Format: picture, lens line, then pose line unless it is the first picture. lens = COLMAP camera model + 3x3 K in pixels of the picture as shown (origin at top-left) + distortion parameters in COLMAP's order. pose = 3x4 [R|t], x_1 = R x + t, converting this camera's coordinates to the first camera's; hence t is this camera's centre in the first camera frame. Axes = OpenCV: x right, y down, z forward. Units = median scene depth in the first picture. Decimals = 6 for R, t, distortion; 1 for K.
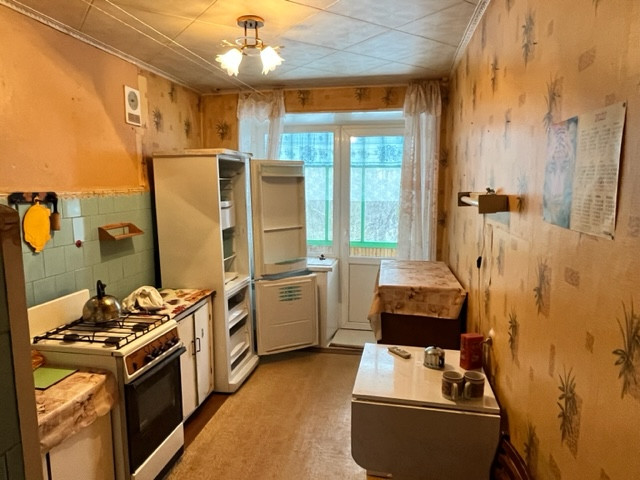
lens RADIAL K [[437.5, 0, 319.8], [0, 437.5, 240.1], [0, 0, 1]] dist [0.006209, 0.000684]
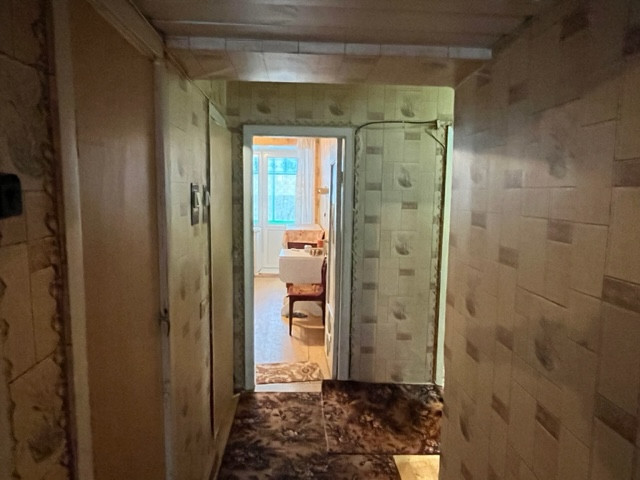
lens RADIAL K [[437.5, 0, 321.0], [0, 437.5, 240.1], [0, 0, 1]] dist [0.006209, 0.000684]
pose [[0.973292, -0.010946, 0.229309, -0.152579], [0.012086, 0.999921, -0.003564, 0.125383], [-0.229251, 0.006240, 0.973347, -0.904185]]
